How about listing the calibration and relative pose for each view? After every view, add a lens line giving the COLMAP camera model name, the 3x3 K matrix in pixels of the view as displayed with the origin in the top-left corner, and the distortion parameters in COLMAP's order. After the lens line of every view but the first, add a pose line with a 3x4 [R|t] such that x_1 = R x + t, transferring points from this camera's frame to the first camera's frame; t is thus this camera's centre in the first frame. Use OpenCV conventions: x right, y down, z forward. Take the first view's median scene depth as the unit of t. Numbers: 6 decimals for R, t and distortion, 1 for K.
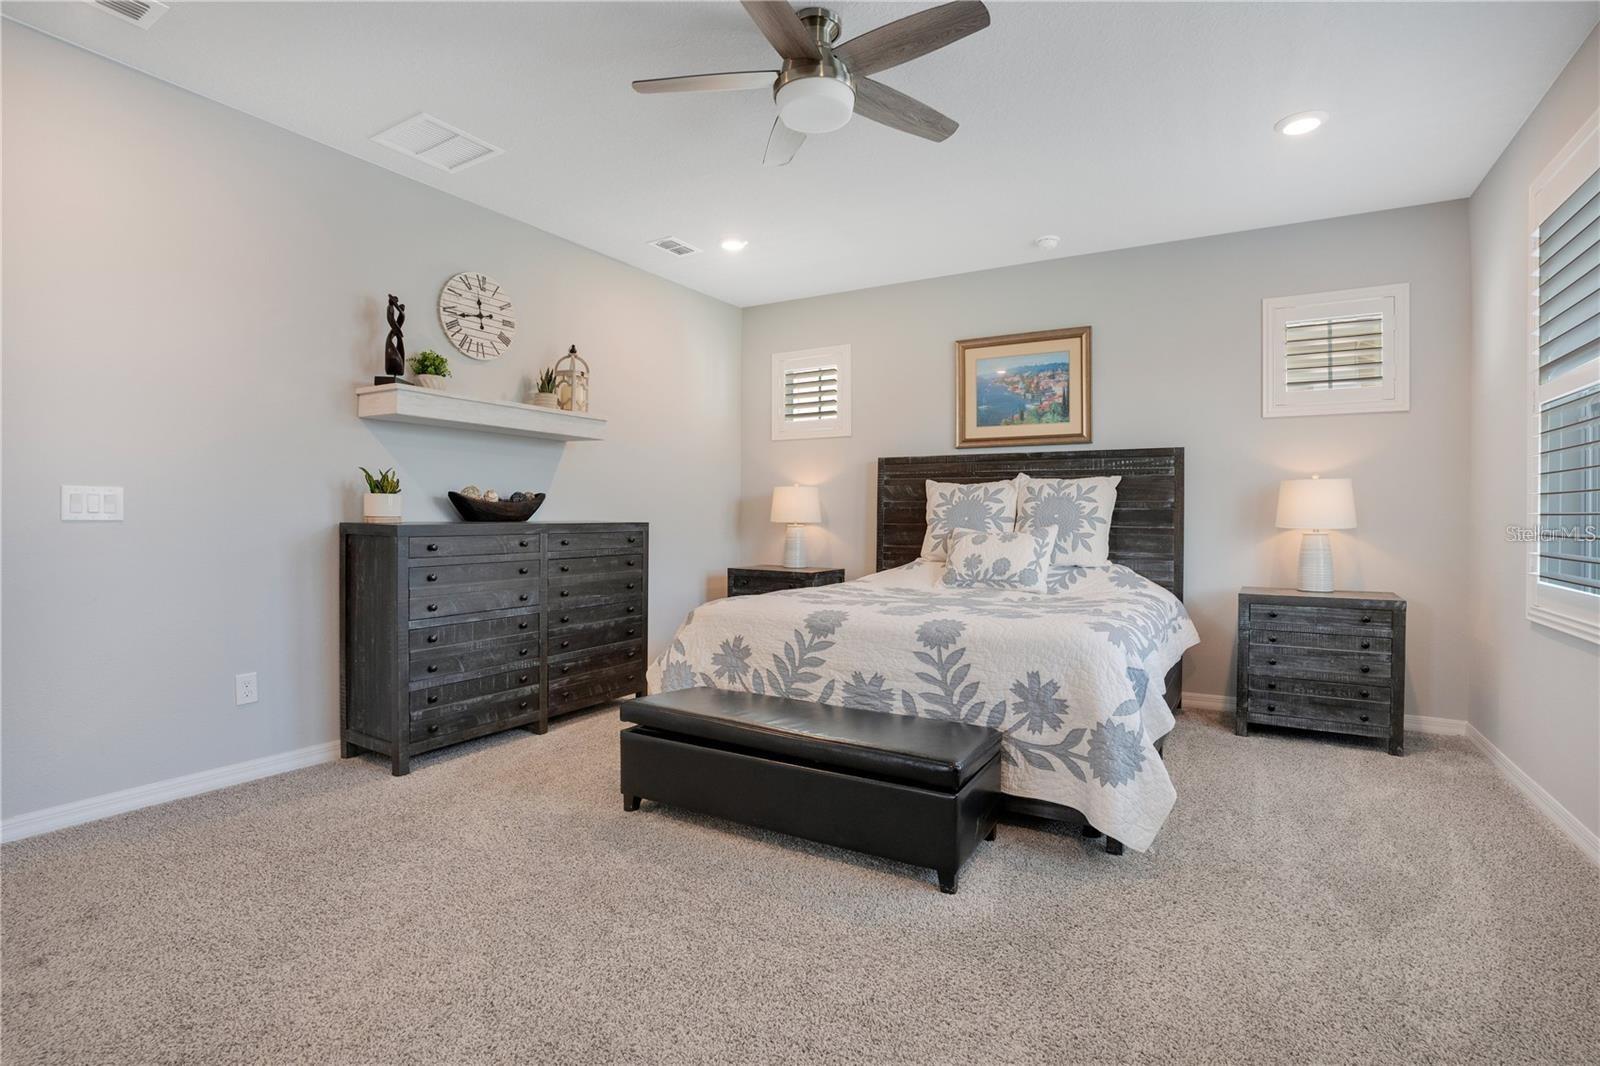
lens RADIAL K [[759.2, 0, 811.8], [0, 759.2, 524.5], [0, 0, 1]] dist [-0.071941, 0.031036]
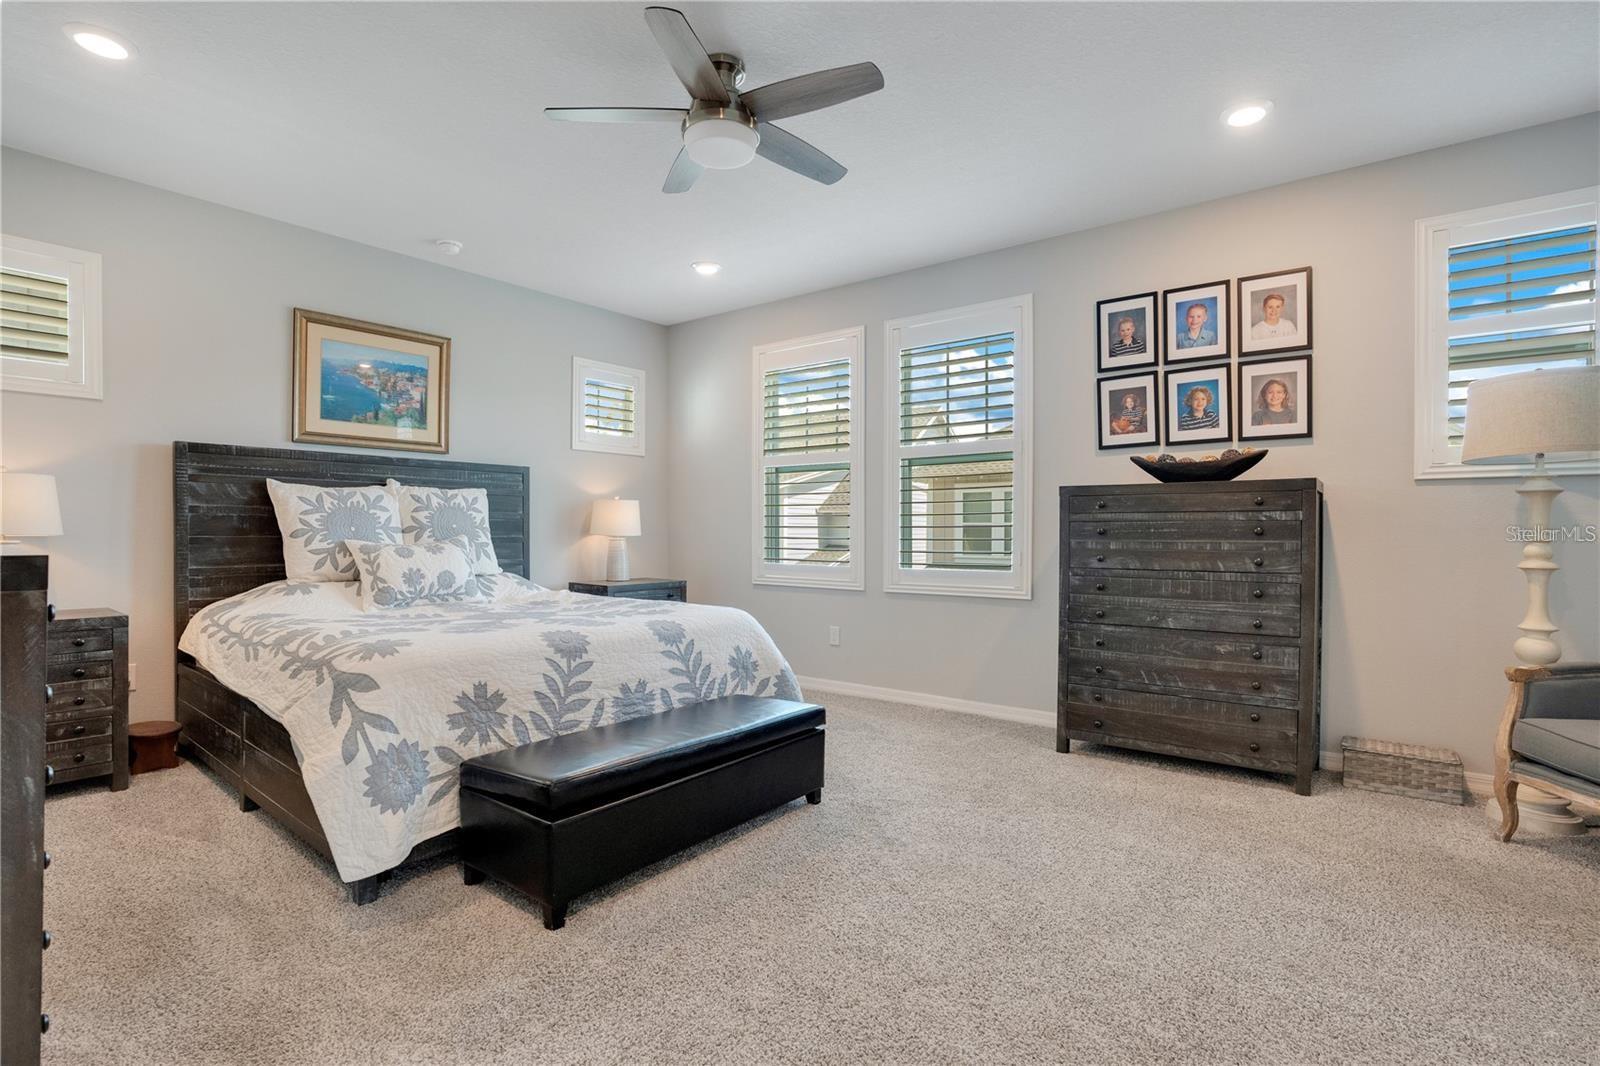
lens RADIAL K [[753.9, 0, 803.4], [0, 753.9, 521.7], [0, 0, 1]] dist [-0.071222, 0.027961]
pose [[0.134432, 0.006577, 0.990901, -0.687524], [0.006150, 0.999953, -0.007471, -0.008211], [-0.990904, 0.007098, 0.134385, 0.486335]]
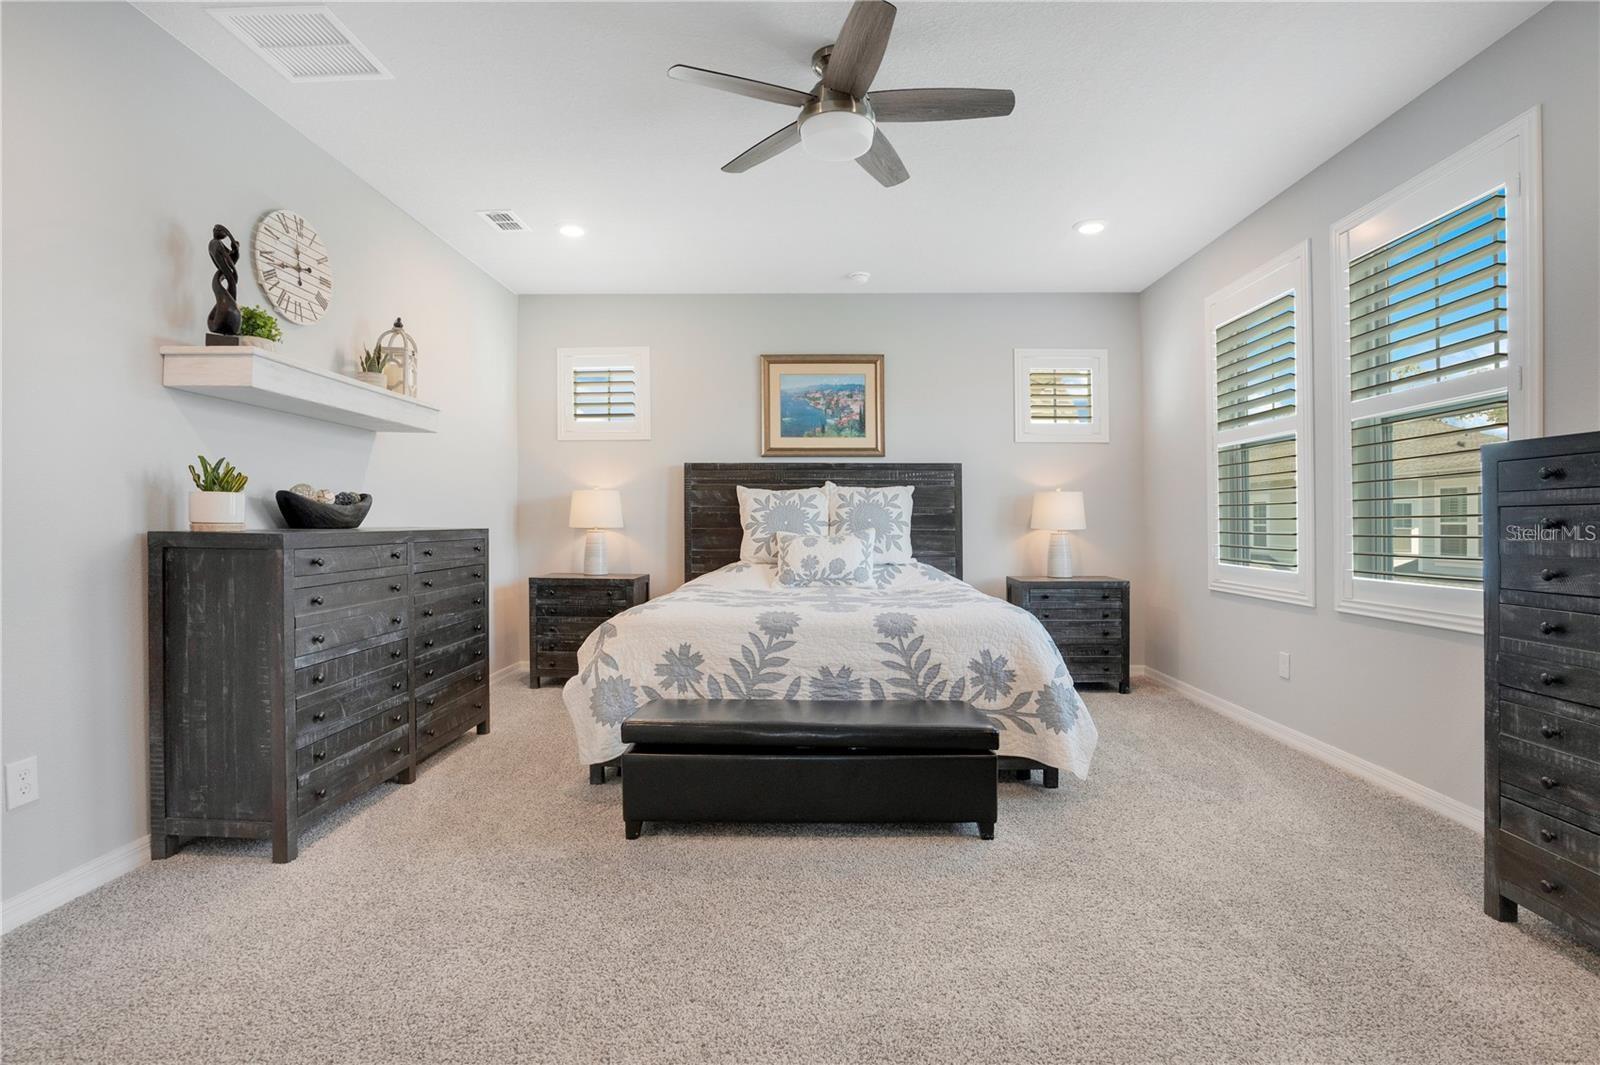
lens RADIAL K [[758.5, 0, 805.8], [0, 758.5, 525.4], [0, 0, 1]] dist [-0.072740, 0.028076]
pose [[0.870989, -0.005098, 0.491276, -0.374967], [0.007229, 0.999971, -0.002440, -0.001480], [-0.491249, 0.005677, 0.871000, 0.063681]]
